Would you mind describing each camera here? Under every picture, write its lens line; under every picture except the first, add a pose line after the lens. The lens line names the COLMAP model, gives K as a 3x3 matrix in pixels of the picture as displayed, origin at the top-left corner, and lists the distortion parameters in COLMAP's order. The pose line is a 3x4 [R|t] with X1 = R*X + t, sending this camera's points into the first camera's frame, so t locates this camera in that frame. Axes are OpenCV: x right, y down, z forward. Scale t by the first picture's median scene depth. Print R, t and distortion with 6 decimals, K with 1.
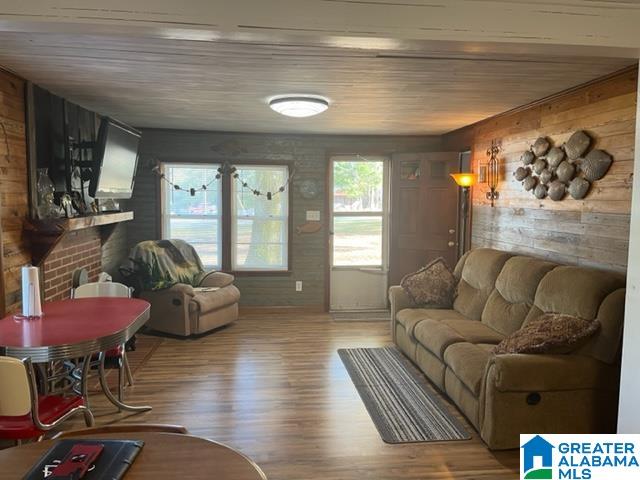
lens RADIAL K [[478.4, 0, 320.0], [0, 478.4, 240.0], [0, 0, 1]] dist [0.000477, -0.002568]
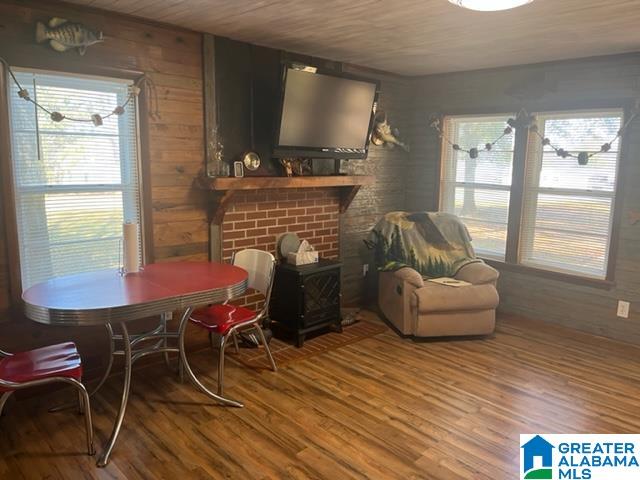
lens RADIAL K [[478.4, 0, 320.0], [0, 478.4, 240.0], [0, 0, 1]] dist [0.000477, -0.002568]
pose [[0.595101, 0.135008, -0.792229, 0.230034], [-0.084936, 0.990833, 0.105052, -0.024848], [0.799150, 0.004772, 0.601113, 0.385404]]
